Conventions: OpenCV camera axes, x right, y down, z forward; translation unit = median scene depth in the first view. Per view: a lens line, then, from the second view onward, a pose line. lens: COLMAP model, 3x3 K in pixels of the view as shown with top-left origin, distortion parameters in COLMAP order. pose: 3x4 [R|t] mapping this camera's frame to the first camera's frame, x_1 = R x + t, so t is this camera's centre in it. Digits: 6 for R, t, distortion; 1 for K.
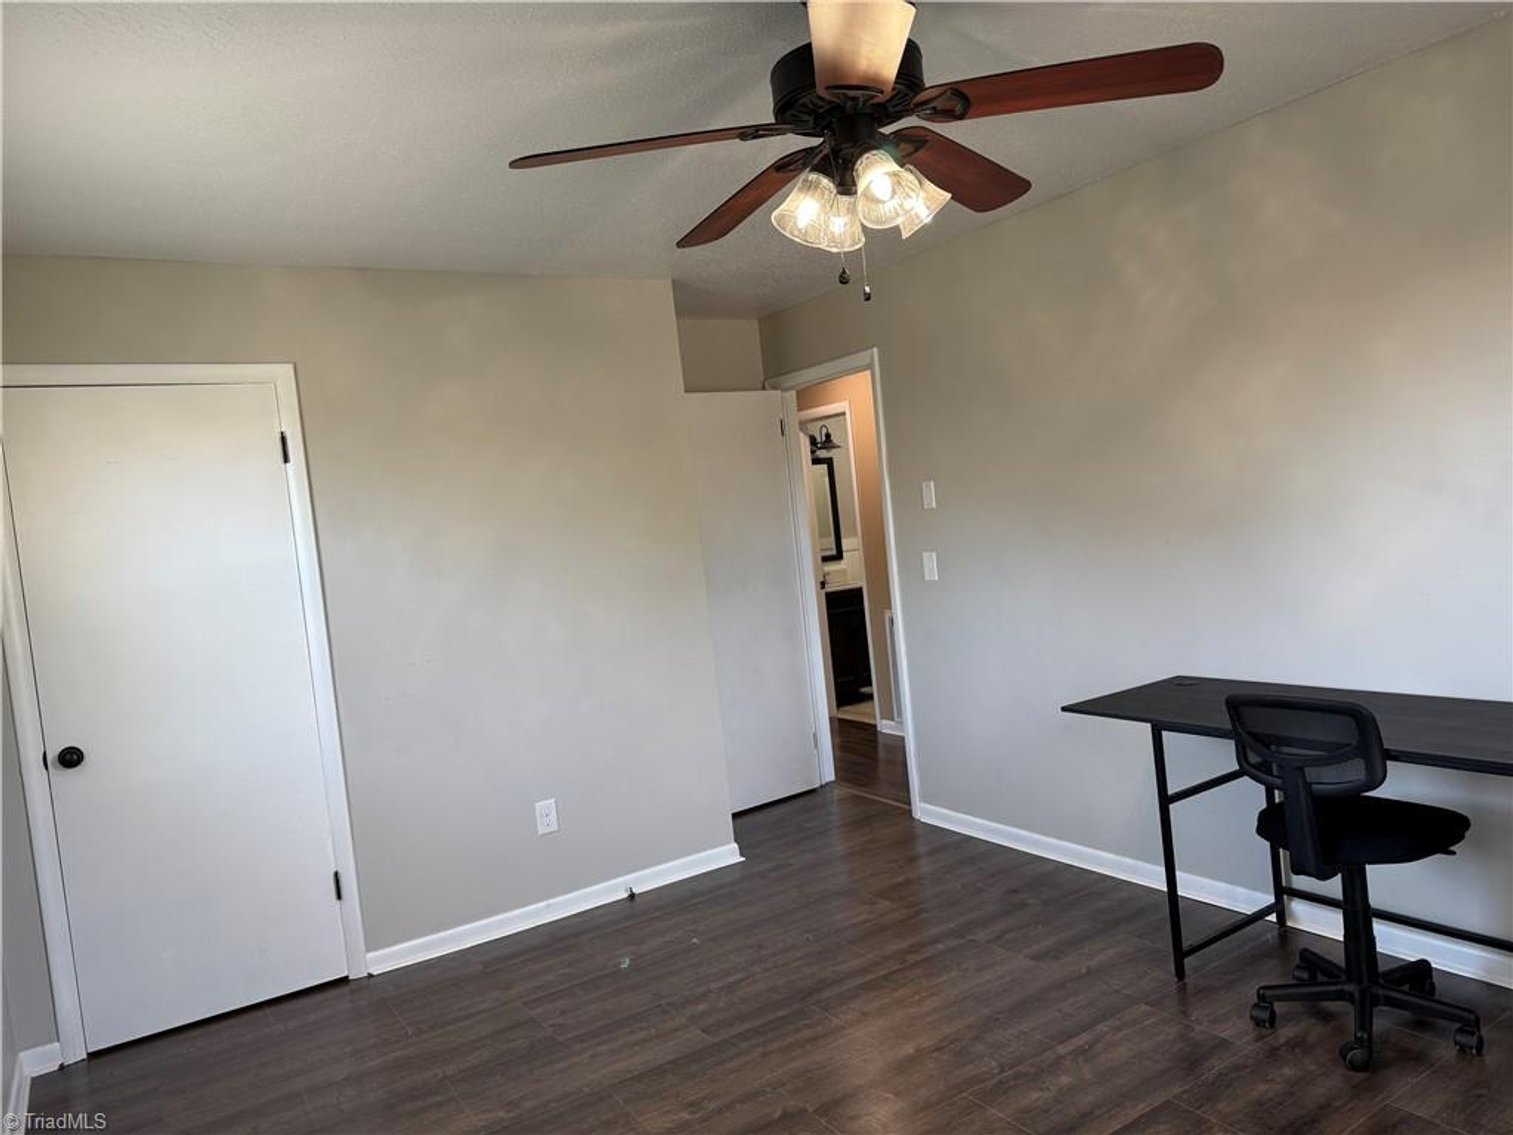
lens RADIAL K [[1061.4, 0, 746.4], [0, 1061.4, 572.6], [0, 0, 1]] dist [0.084104, -0.110700]
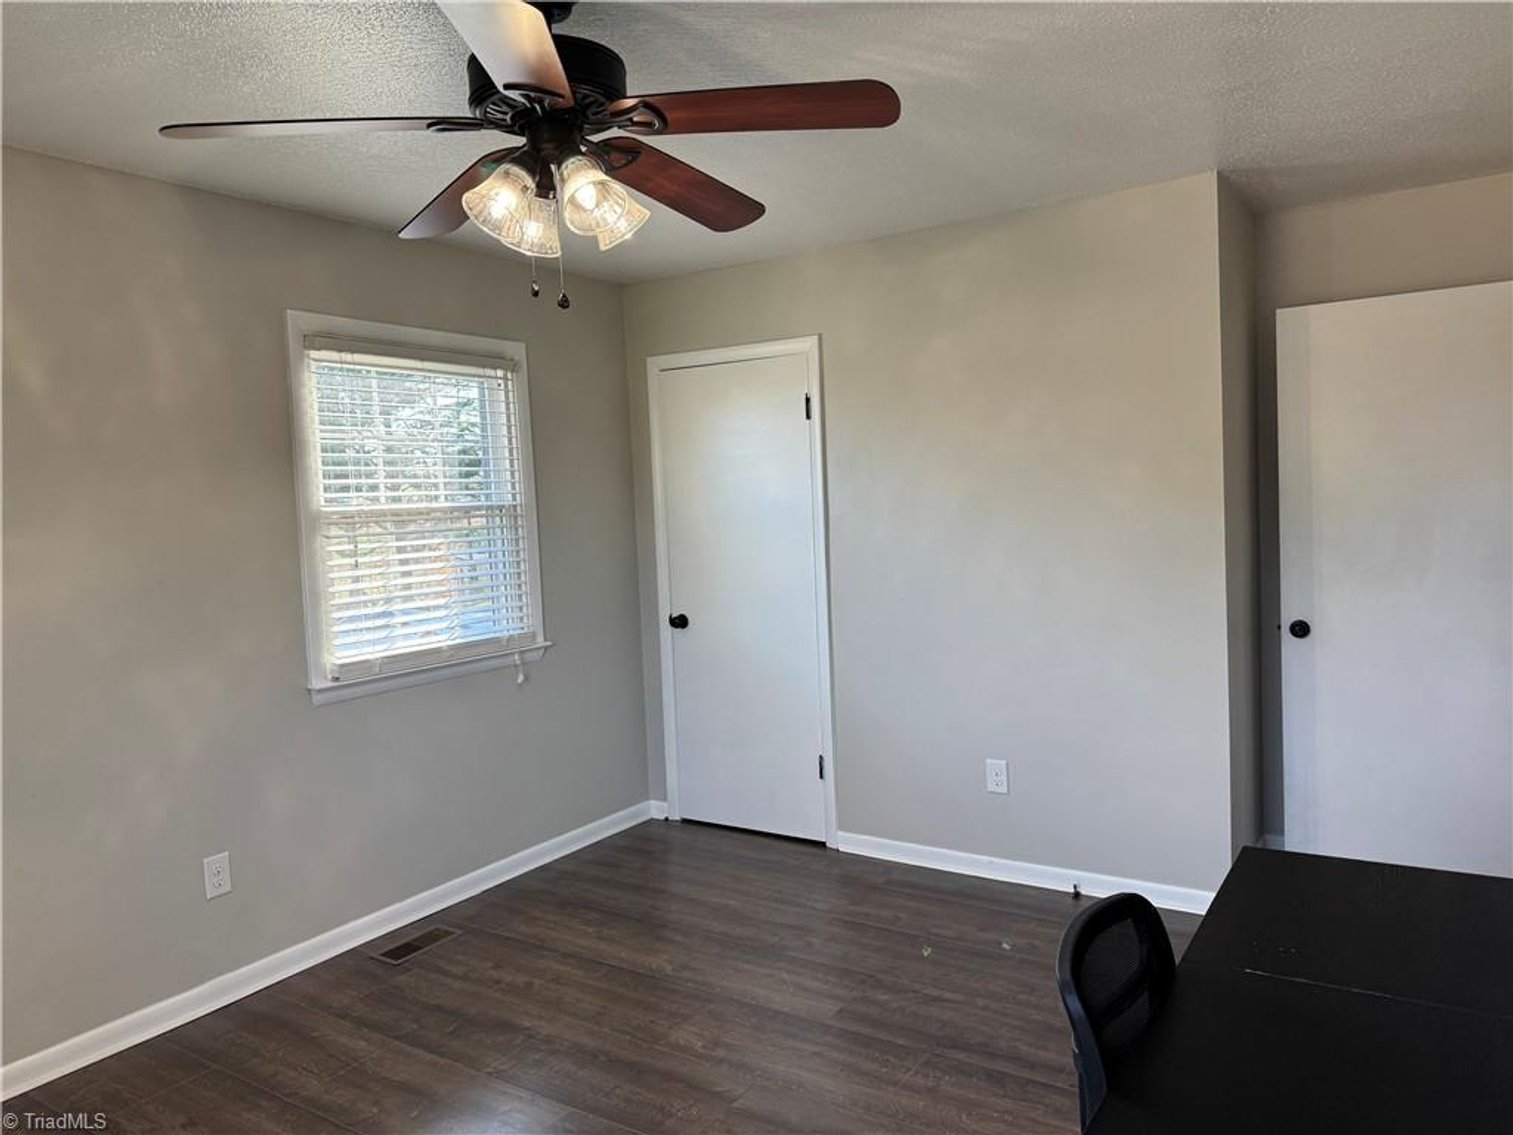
lens RADIAL K [[1061.4, 0, 762.6], [0, 1061.4, 567.4], [0, 0, 1]] dist [0.084104, -0.110700]
pose [[0.423084, 0.148338, -0.893866, 0.704398], [-0.048847, 0.988808, 0.140974, -0.111411], [0.904773, -0.015981, 0.425594, 0.472806]]
